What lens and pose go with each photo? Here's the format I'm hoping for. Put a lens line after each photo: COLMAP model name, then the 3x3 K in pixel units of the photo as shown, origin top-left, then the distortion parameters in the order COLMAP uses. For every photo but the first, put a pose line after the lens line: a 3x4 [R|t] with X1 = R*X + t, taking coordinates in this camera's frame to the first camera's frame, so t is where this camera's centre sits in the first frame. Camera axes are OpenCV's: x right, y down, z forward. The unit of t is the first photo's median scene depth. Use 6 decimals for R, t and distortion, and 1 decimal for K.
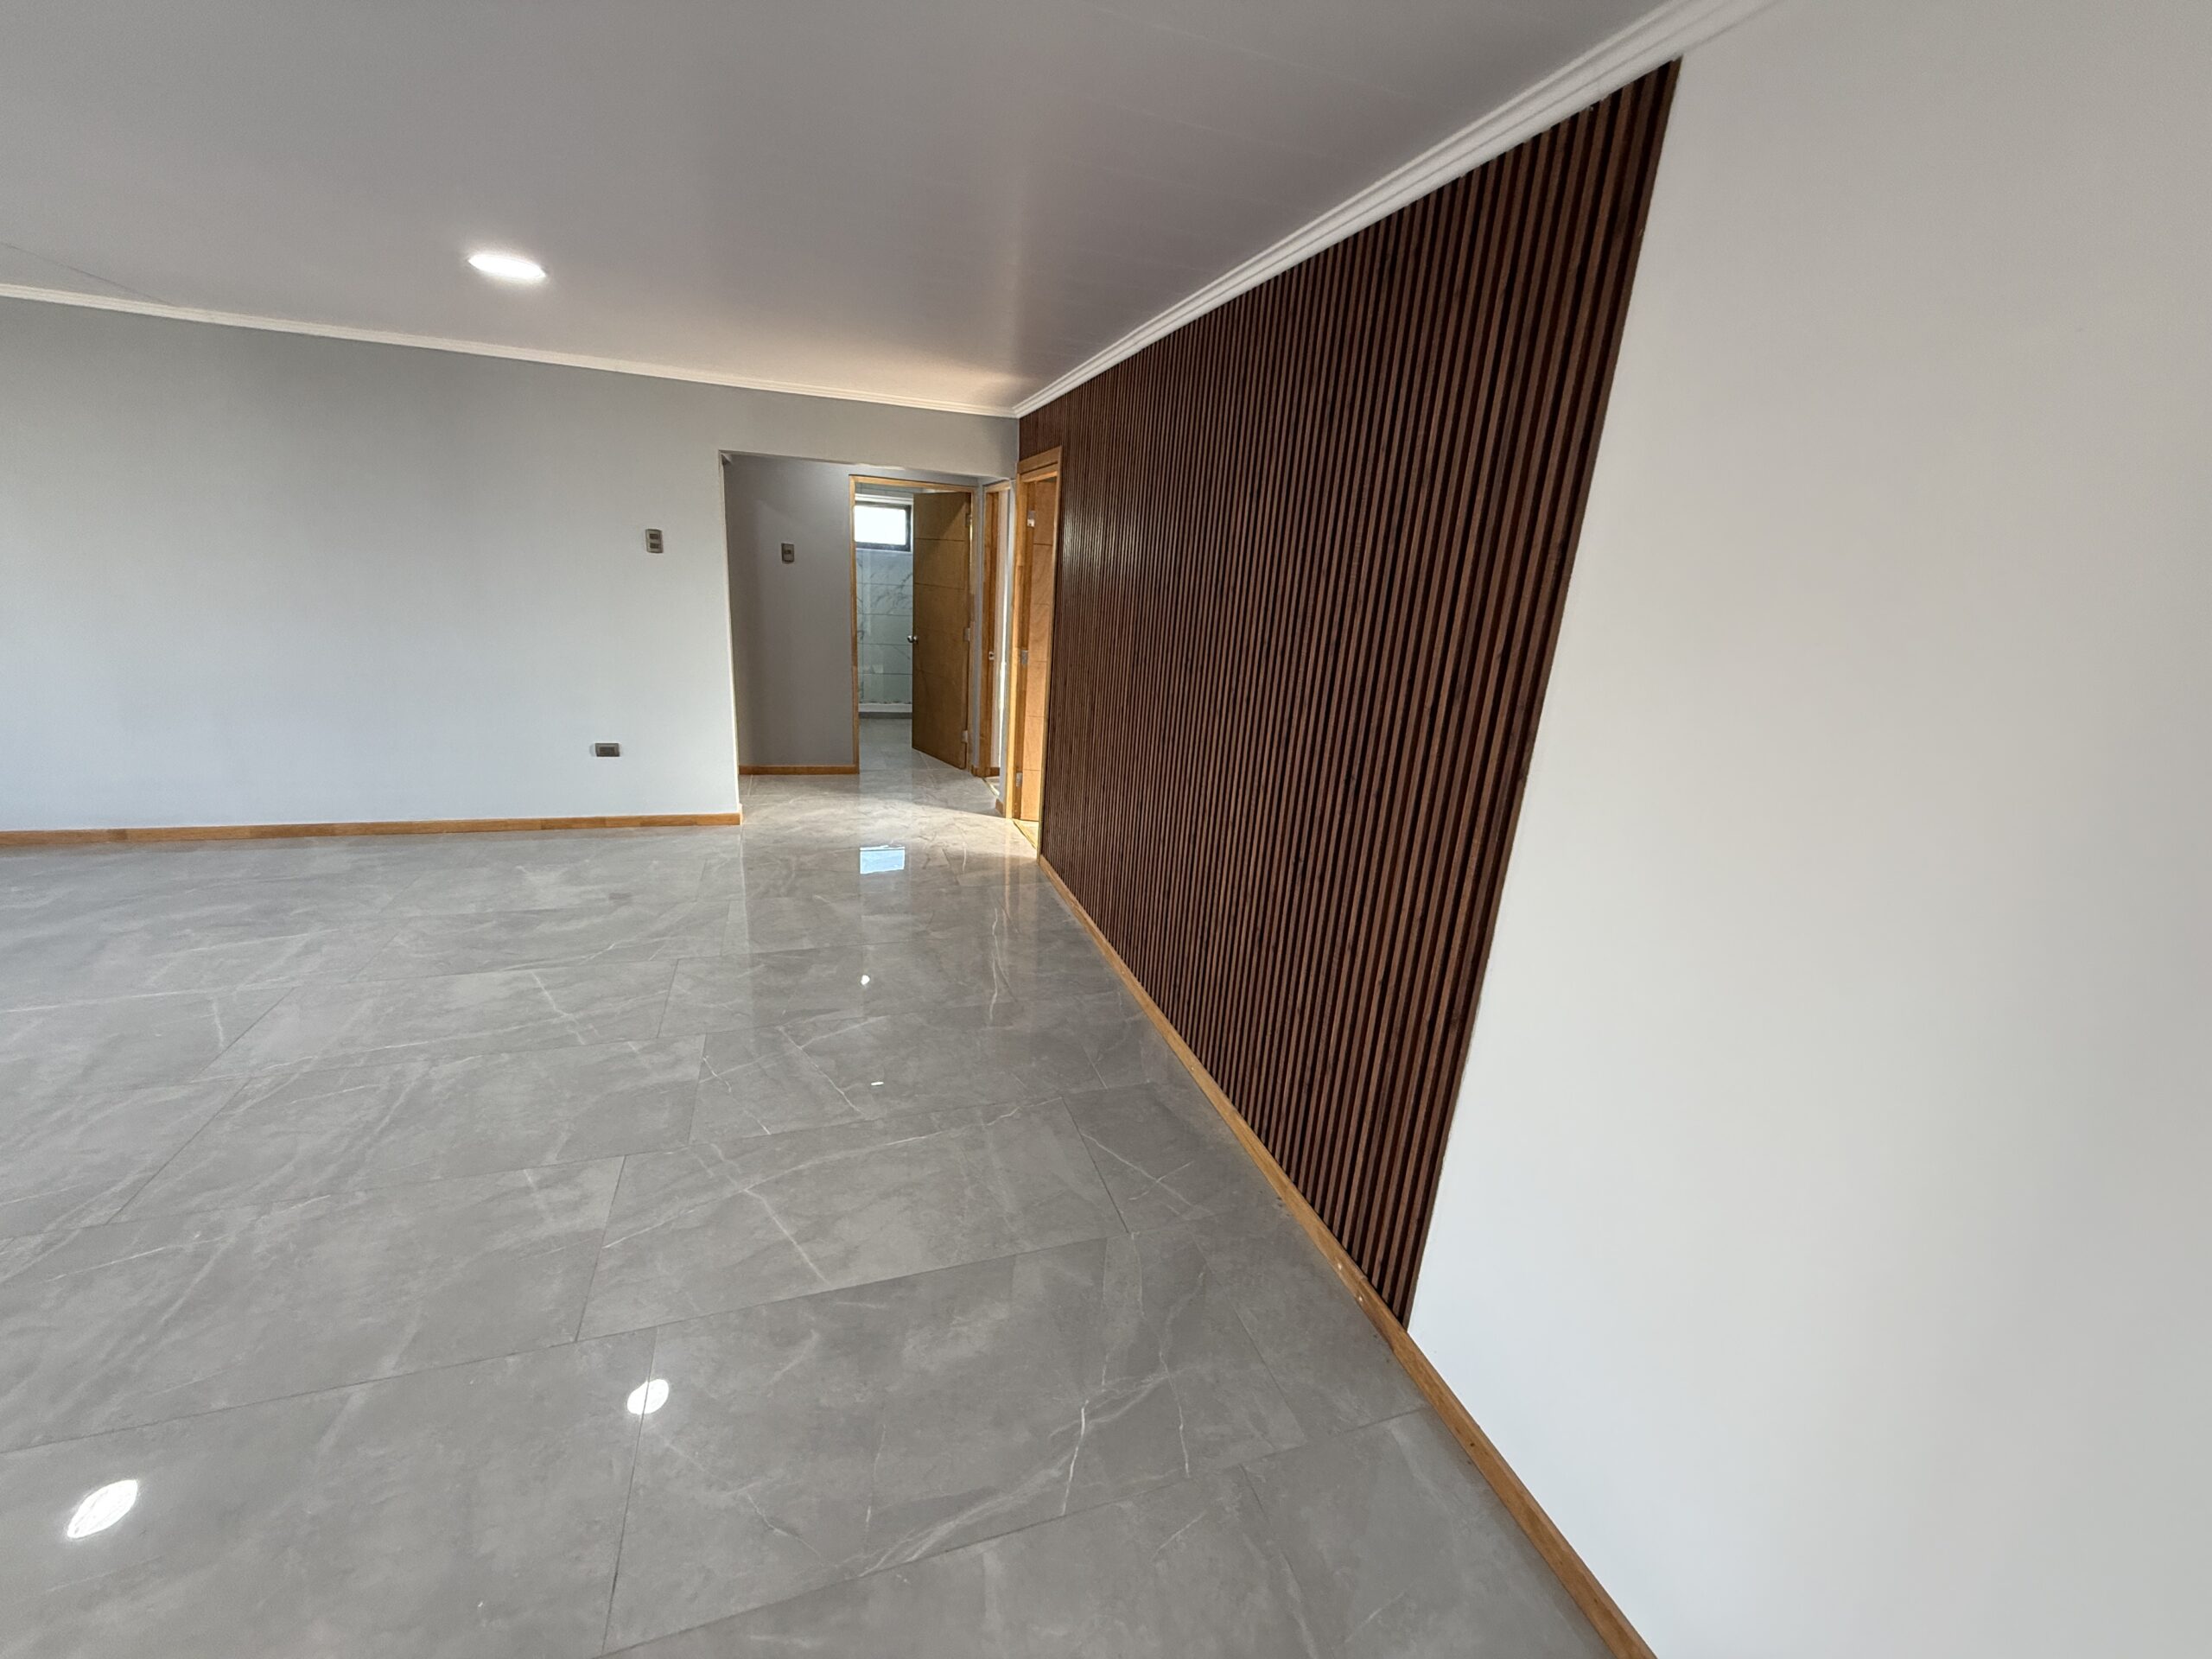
lens RADIAL K [[880.0, 0, 1102.1], [0, 880.0, 829.7], [0, 0, 1]] dist [0.002074, -0.001073]
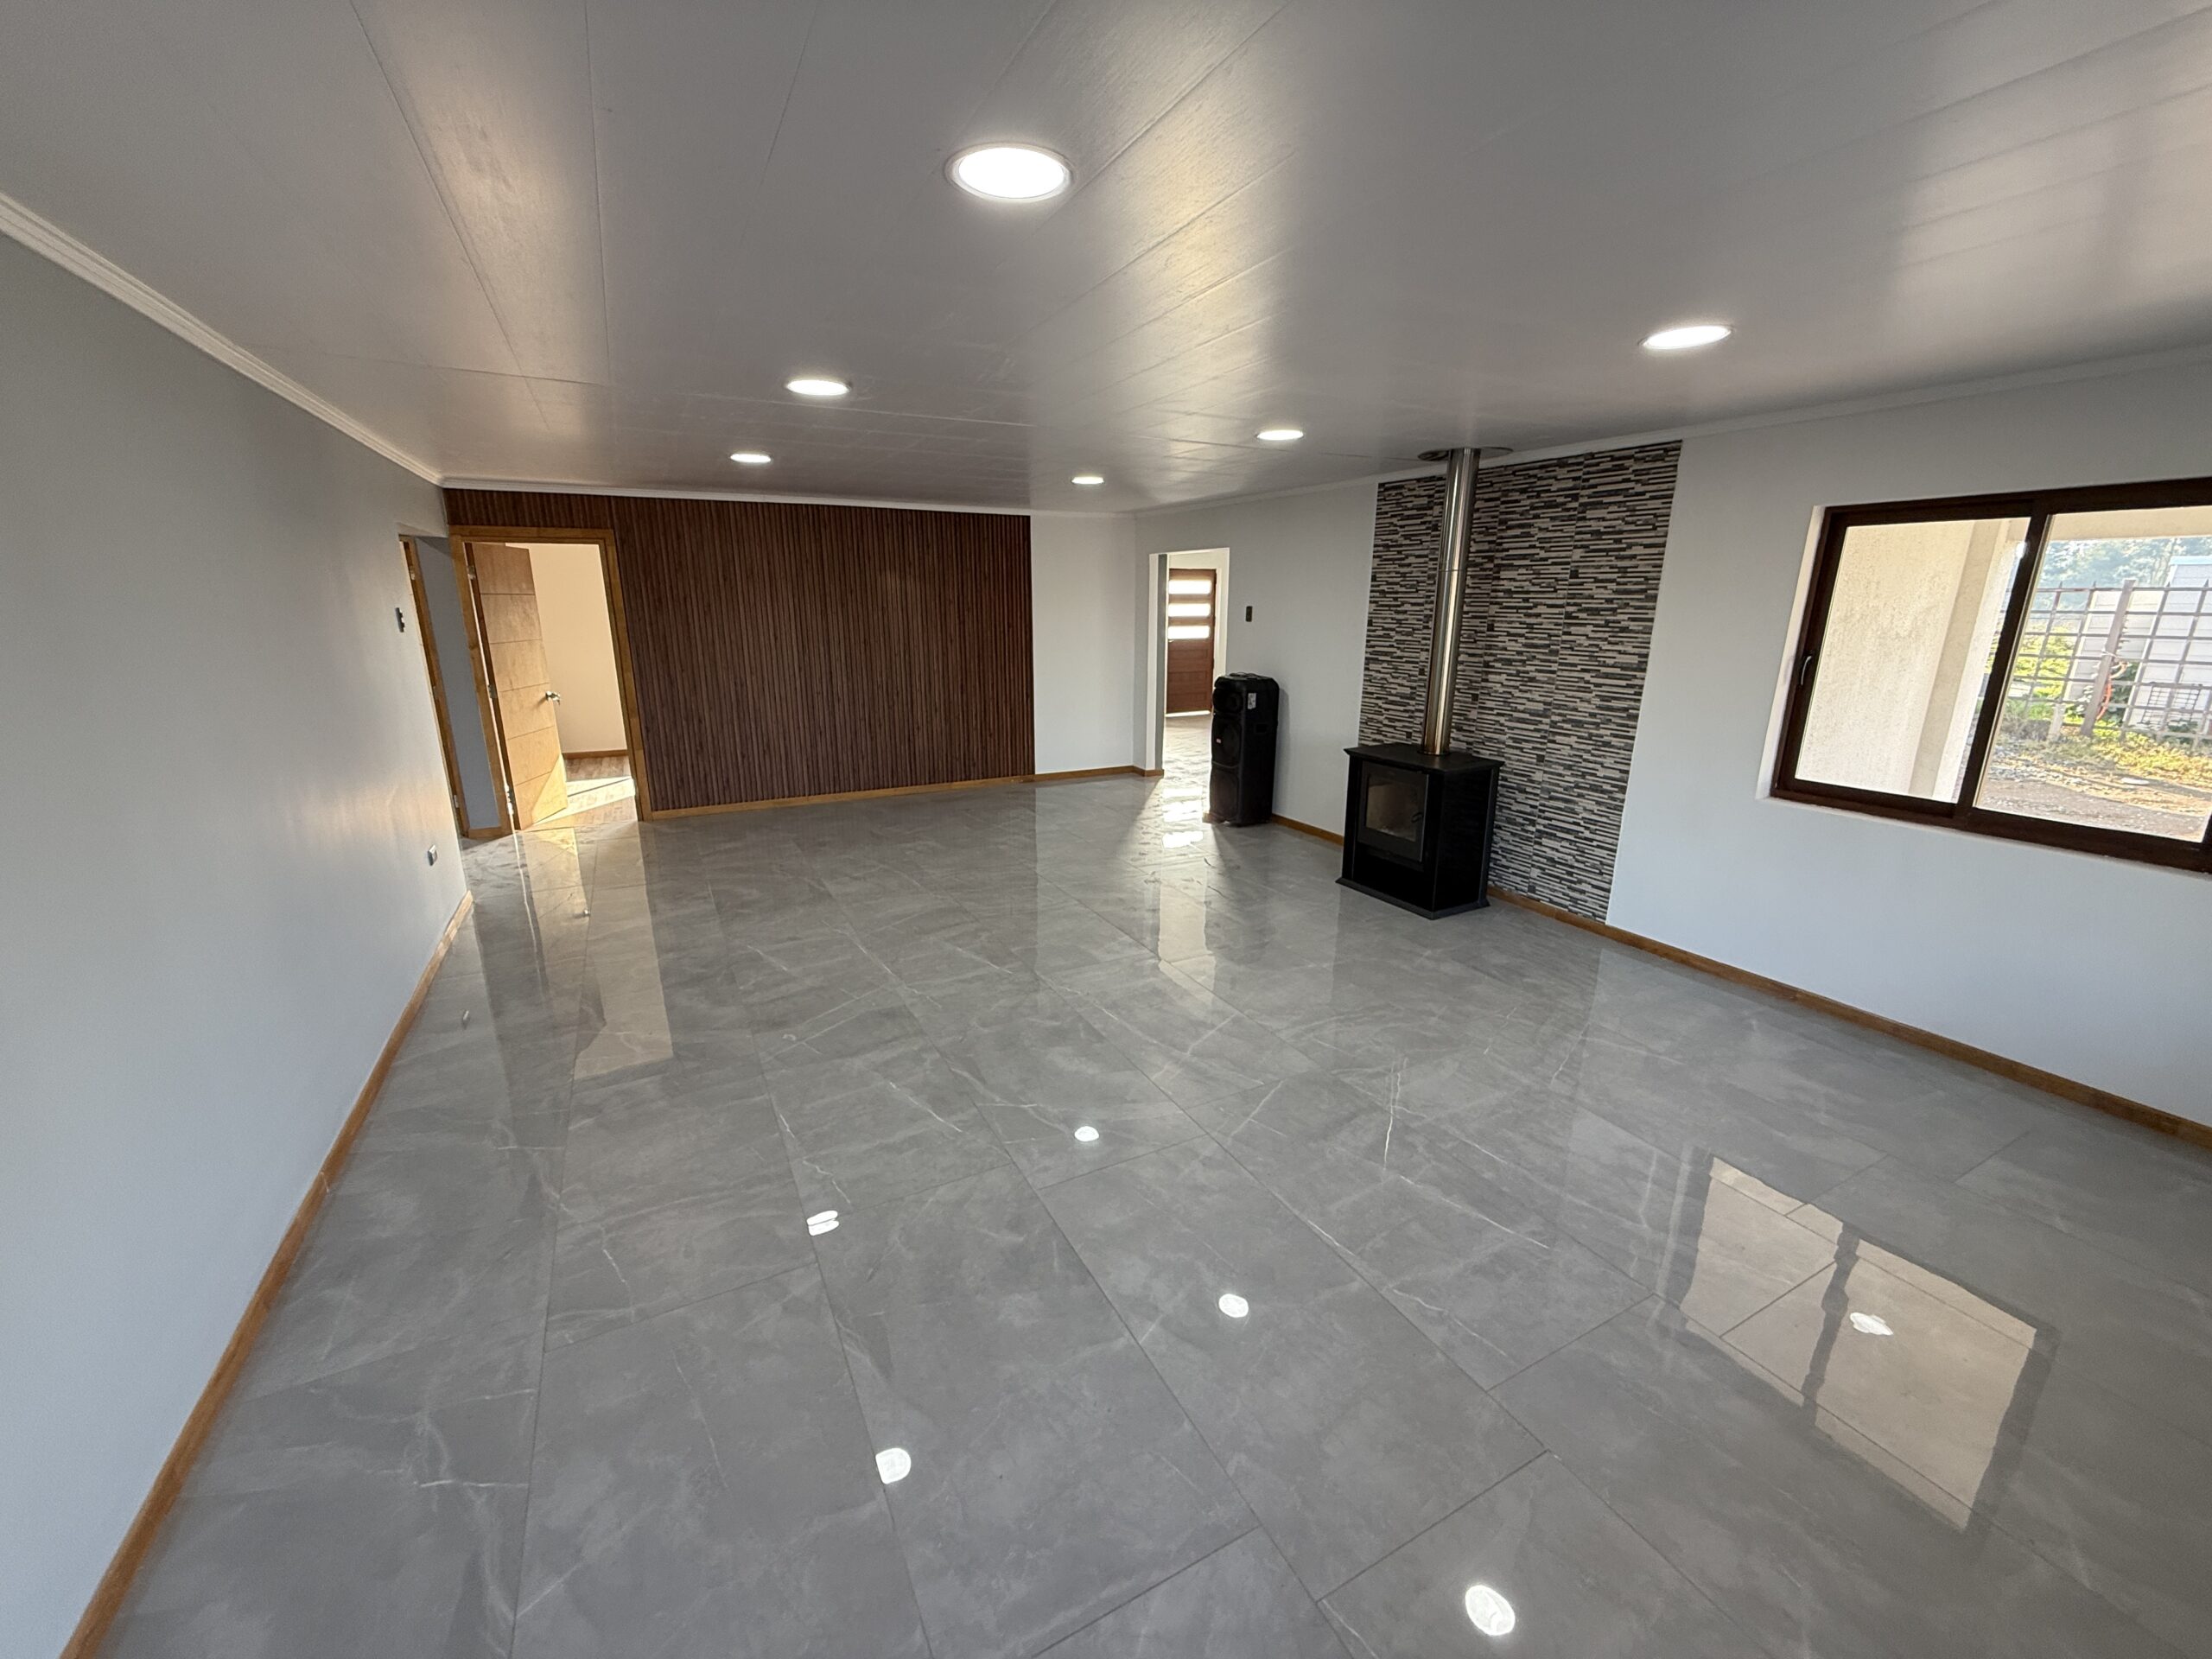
lens RADIAL K [[880.0, 0, 1107.1], [0, 880.0, 830.3], [0, 0, 1]] dist [0.002074, -0.001073]
pose [[-0.164761, -0.318473, 0.933503, -2.227979], [0.279869, 0.892444, 0.353861, -0.353494], [-0.945794, 0.319561, -0.057910, 0.590822]]
